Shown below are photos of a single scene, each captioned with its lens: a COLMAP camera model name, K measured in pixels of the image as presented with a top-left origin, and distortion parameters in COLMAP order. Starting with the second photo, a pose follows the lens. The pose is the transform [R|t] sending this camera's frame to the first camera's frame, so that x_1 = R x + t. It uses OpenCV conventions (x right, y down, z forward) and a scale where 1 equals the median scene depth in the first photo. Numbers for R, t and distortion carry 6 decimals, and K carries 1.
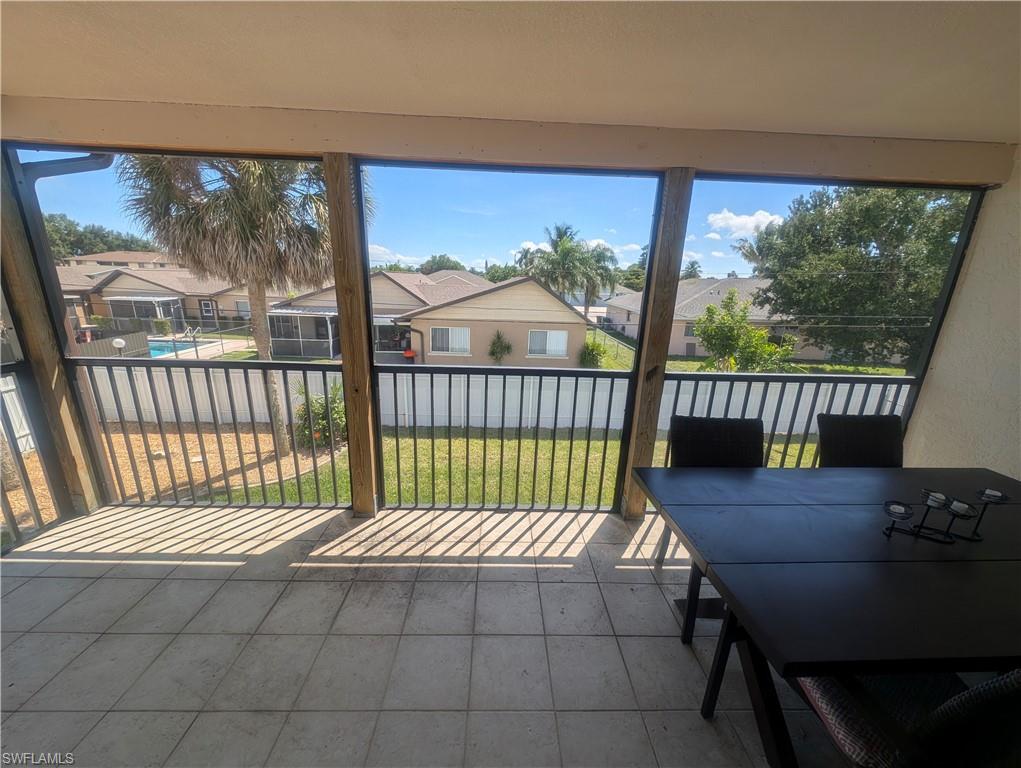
lens RADIAL K [[388.1, 0, 509.5], [0, 388.1, 385.9], [0, 0, 1]] dist [0.002263, -0.000441]
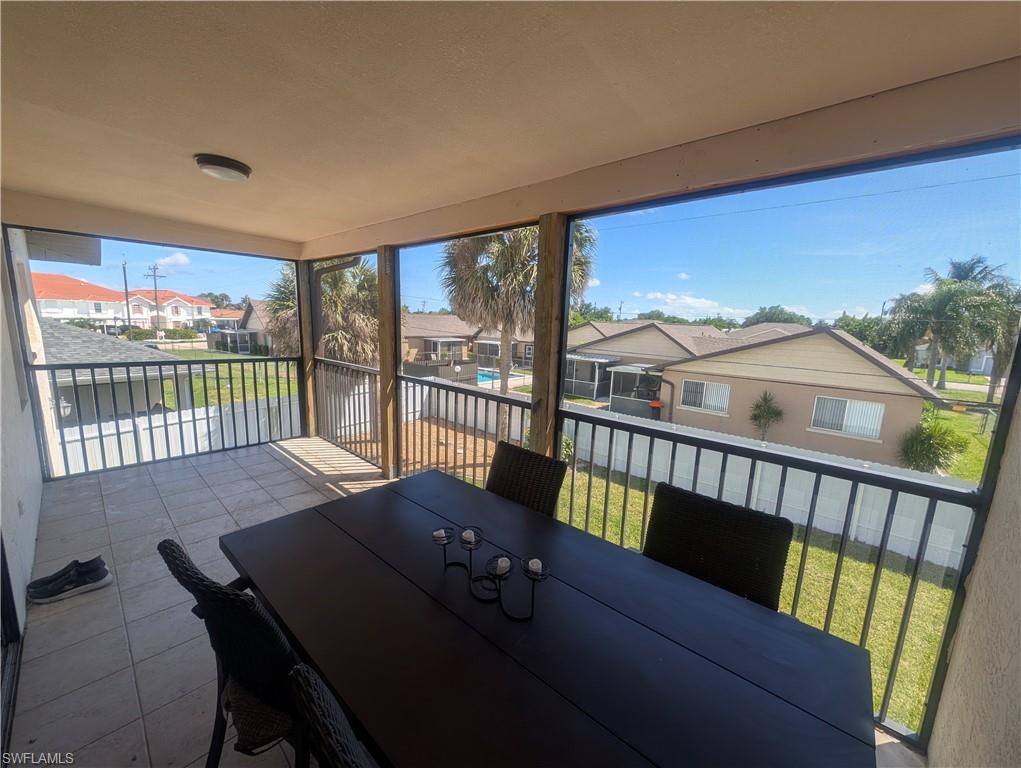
lens RADIAL K [[388.1, 0, 509.5], [0, 388.1, 385.9], [0, 0, 1]] dist [0.002263, -0.000441]
pose [[0.725081, 0.107848, -0.680166, 0.249561], [-0.196151, 0.979093, -0.053858, -0.003402], [0.660138, 0.172467, 0.731077, 0.050487]]
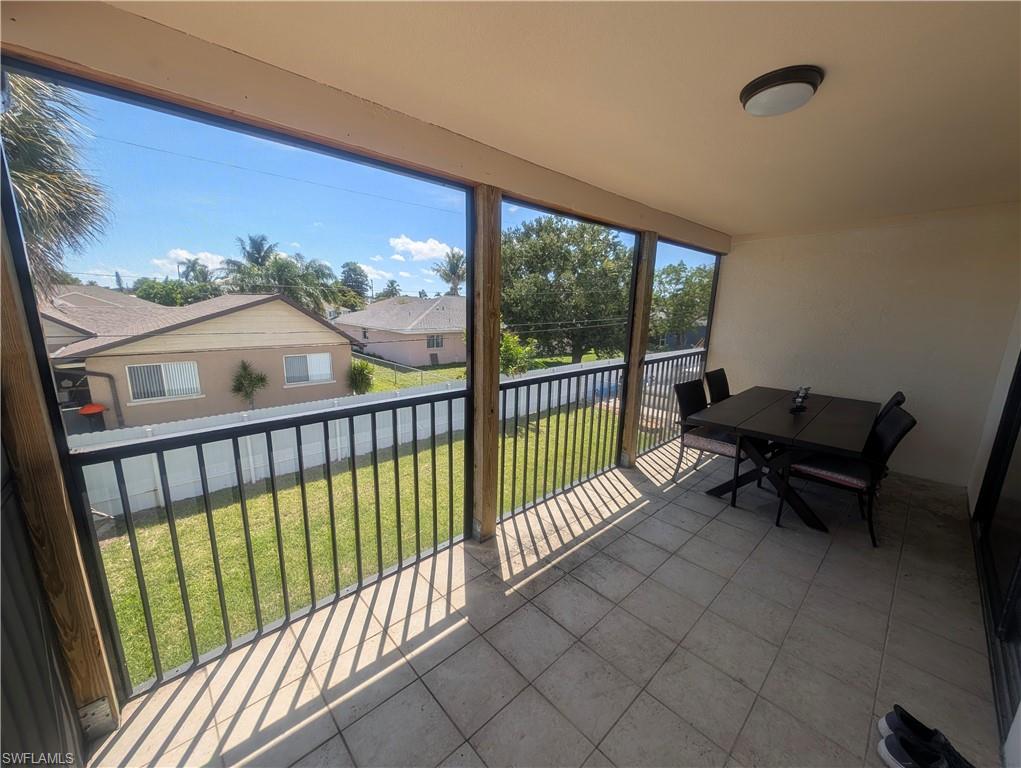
lens RADIAL K [[388.1, 0, 509.5], [0, 388.1, 385.9], [0, 0, 1]] dist [0.002263, -0.000441]
pose [[0.754482, -0.150760, 0.638771, -0.248756], [0.177732, 0.983827, 0.022271, -0.016450], [-0.631797, 0.096726, 0.769075, 0.044501]]
